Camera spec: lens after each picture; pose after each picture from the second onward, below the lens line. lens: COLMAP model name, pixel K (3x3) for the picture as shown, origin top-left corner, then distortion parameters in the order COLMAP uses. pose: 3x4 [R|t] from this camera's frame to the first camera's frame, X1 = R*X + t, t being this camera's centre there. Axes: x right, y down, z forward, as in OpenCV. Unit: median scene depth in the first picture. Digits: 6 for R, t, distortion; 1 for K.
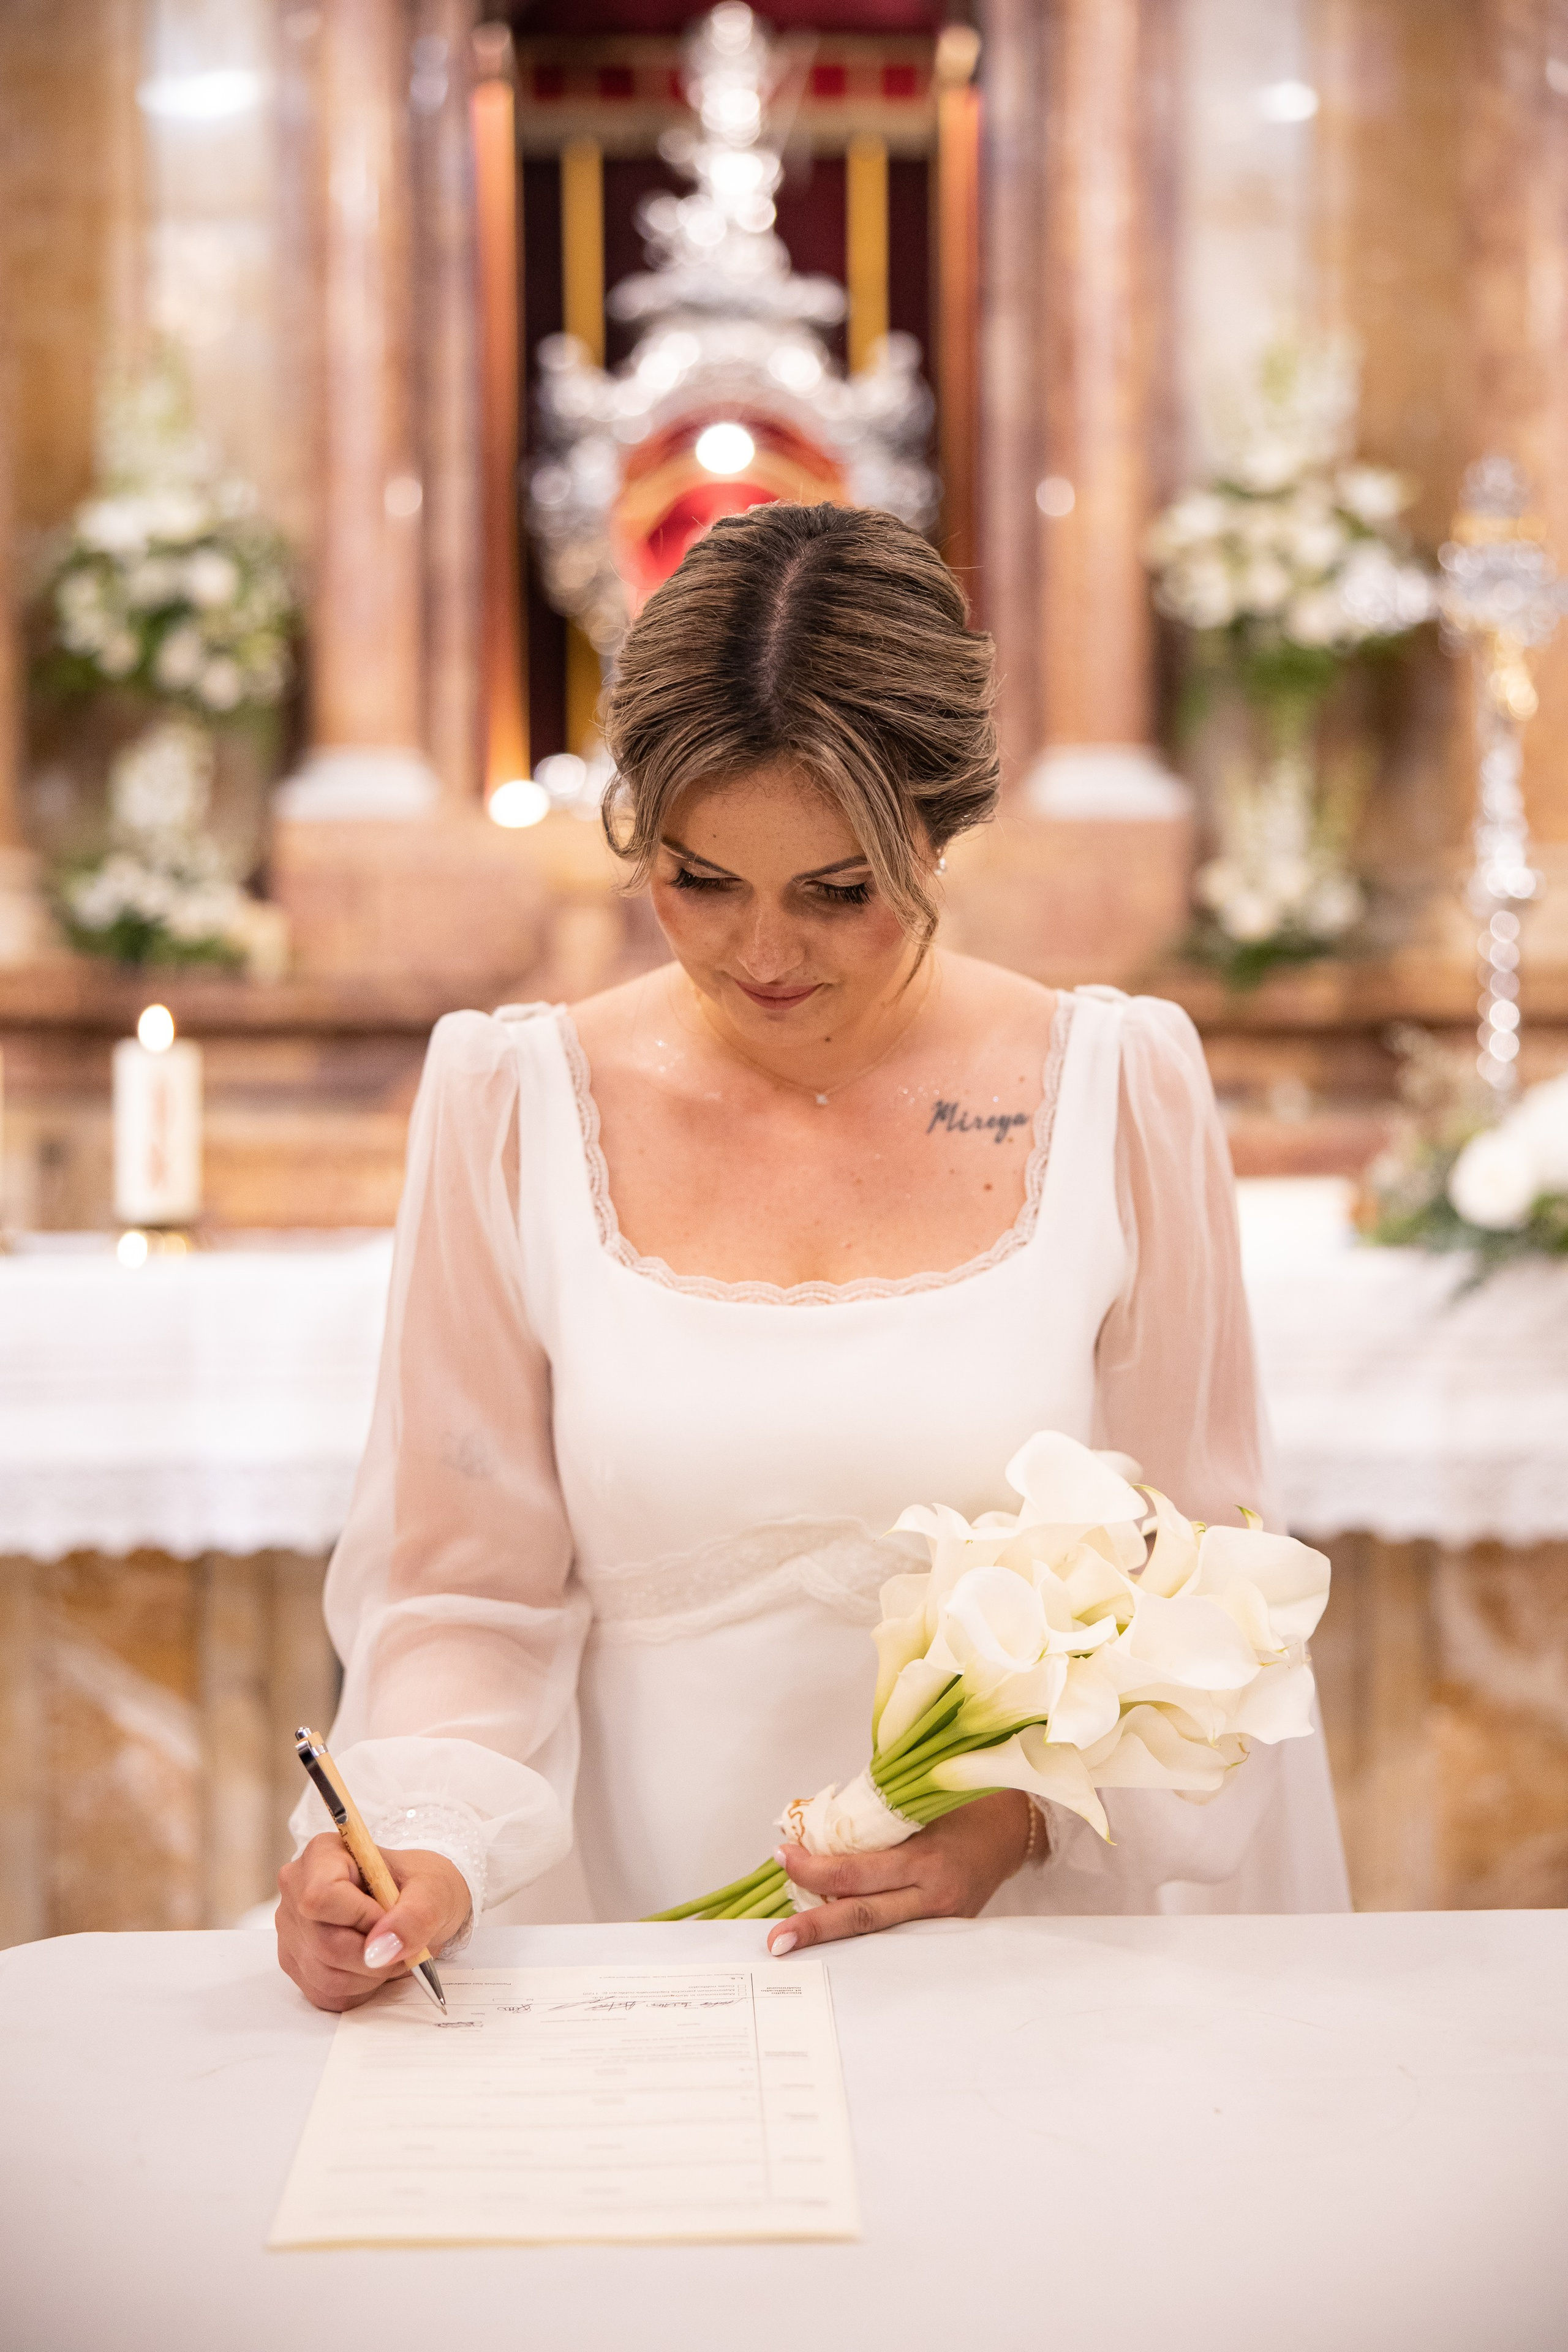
lens RADIAL K [[3286.2, 0, 785.3], [0, 3286.2, 1172.2], [0, 0, 1]] dist [-0.036458, 0.000000]
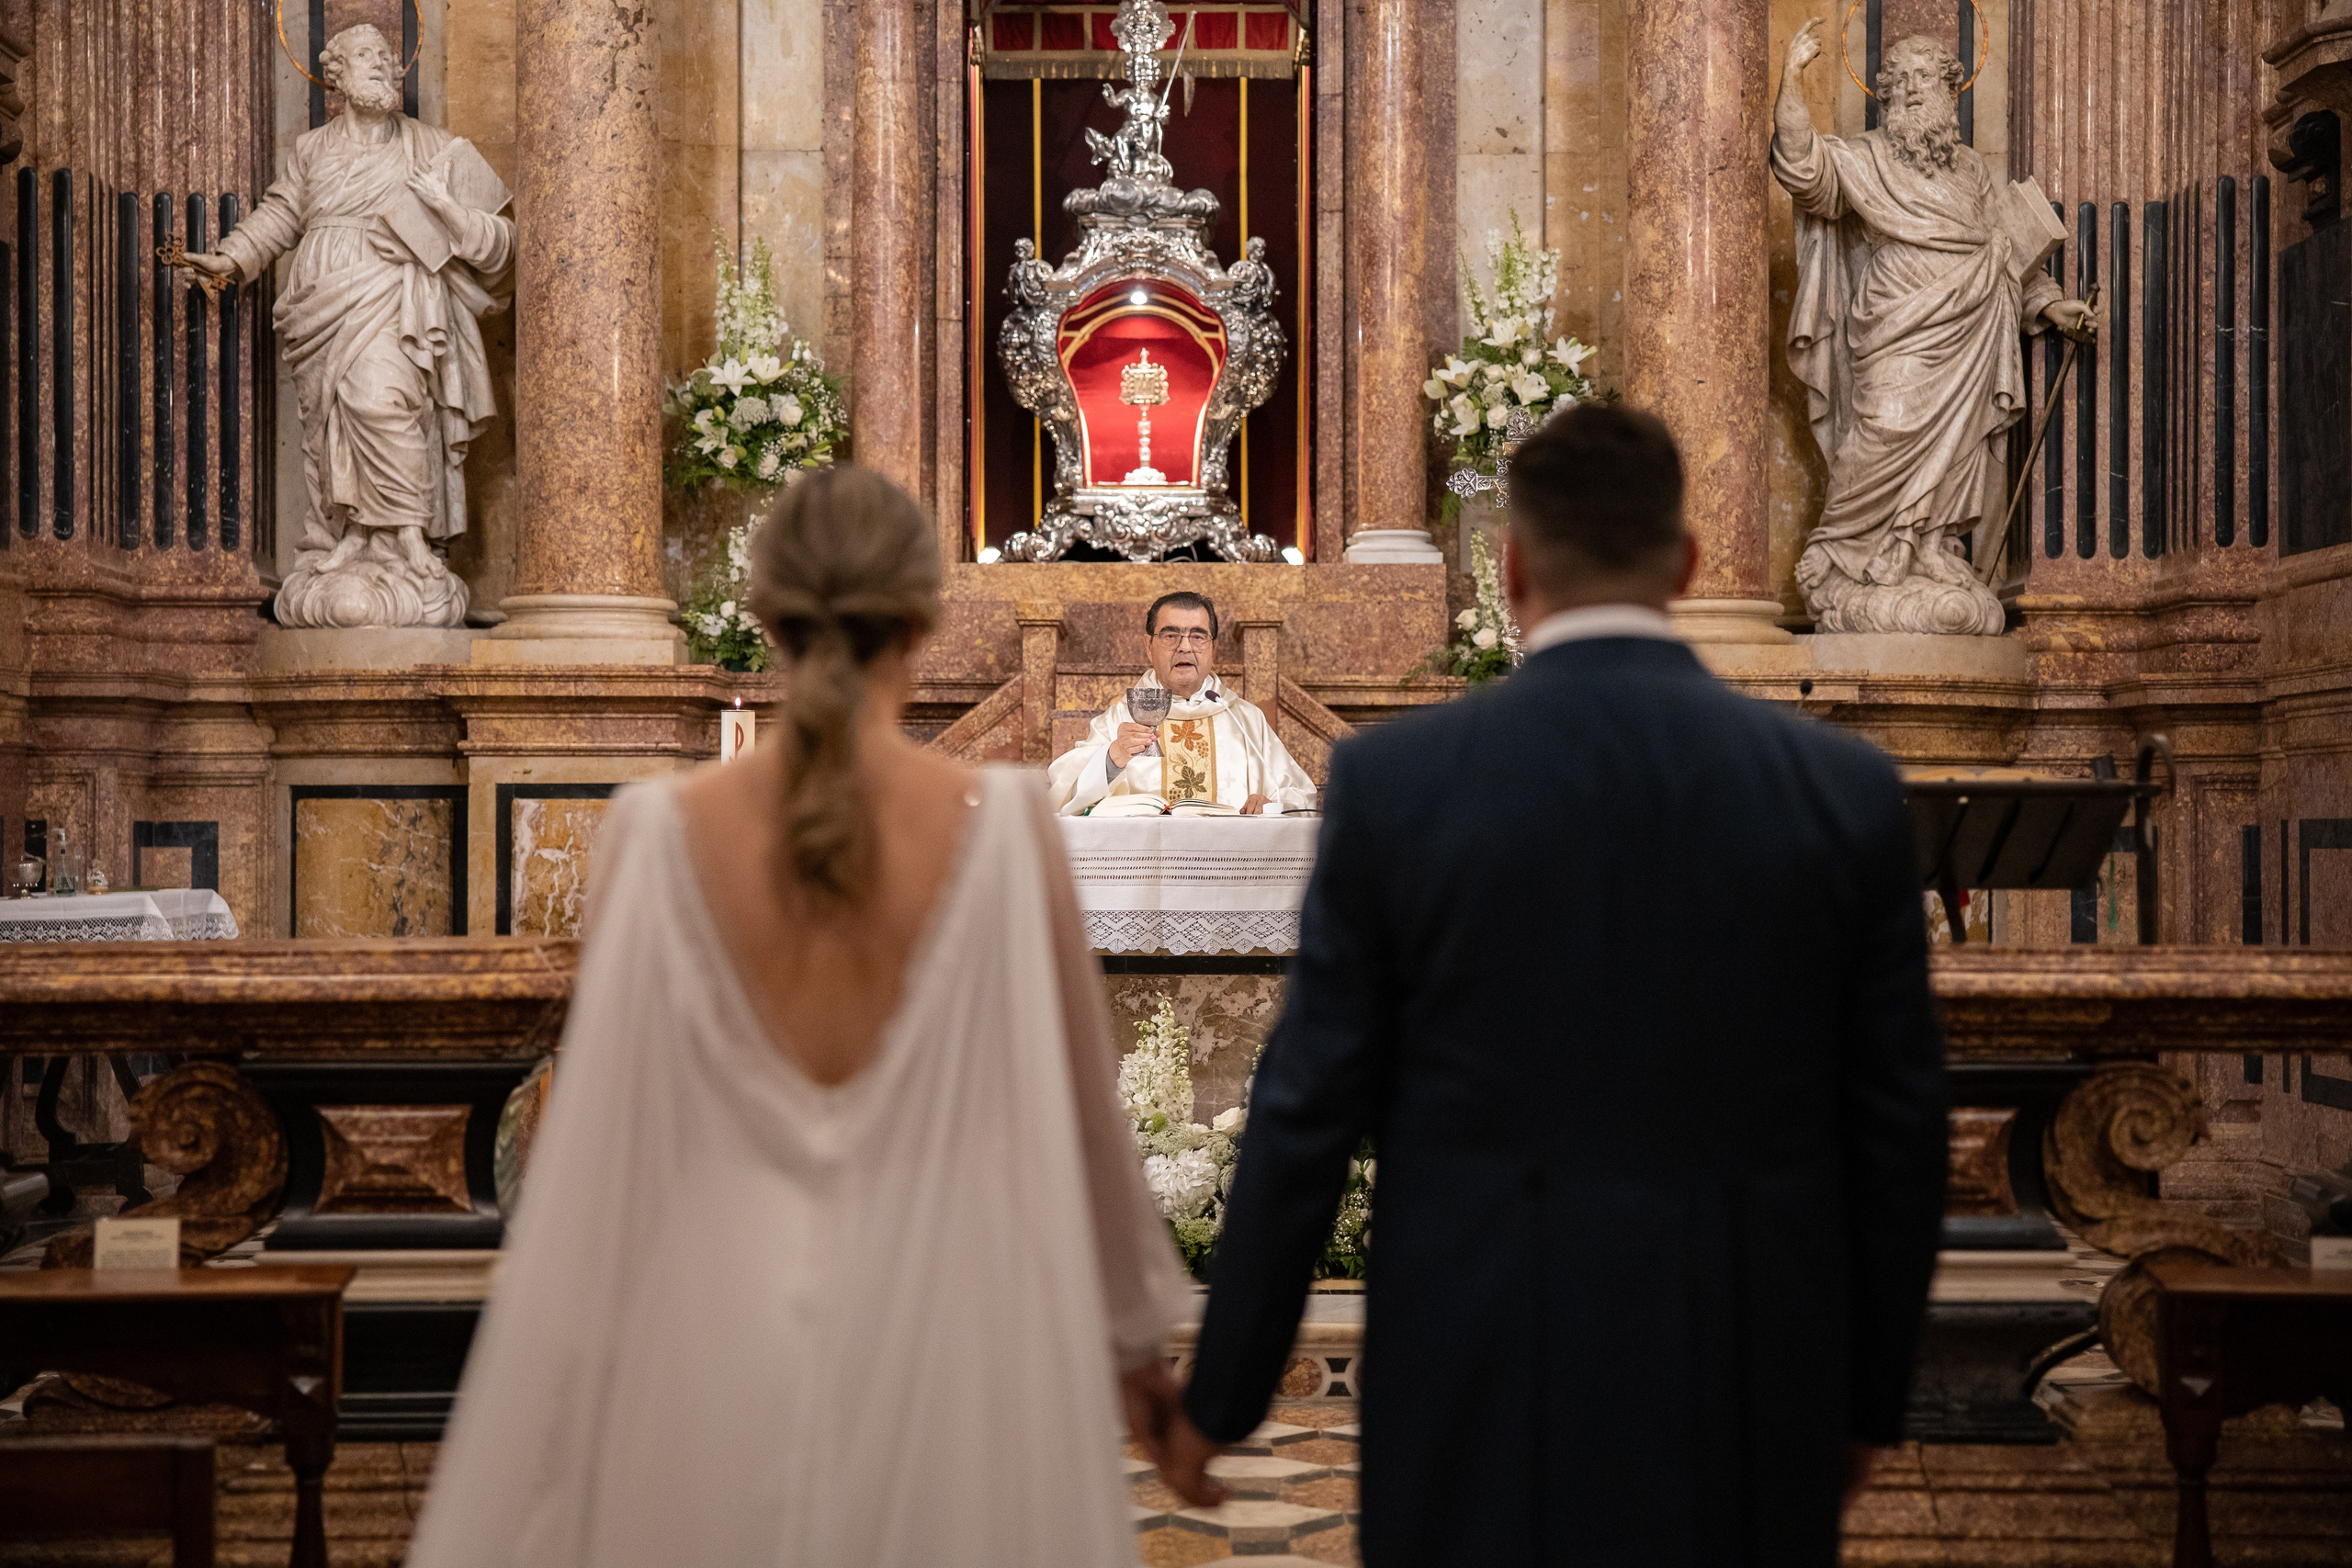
lens RADIAL K [[3798.8, 0, 1175.3], [0, 3798.8, 787.5], [0, 0, 1]] dist [0.016070, 0.000000]
pose [[0.999745, 0.009573, -0.020473, 0.036230], [-0.009678, 0.999941, -0.004993, -0.002120], [0.020424, 0.005190, 0.999778, -0.688932]]
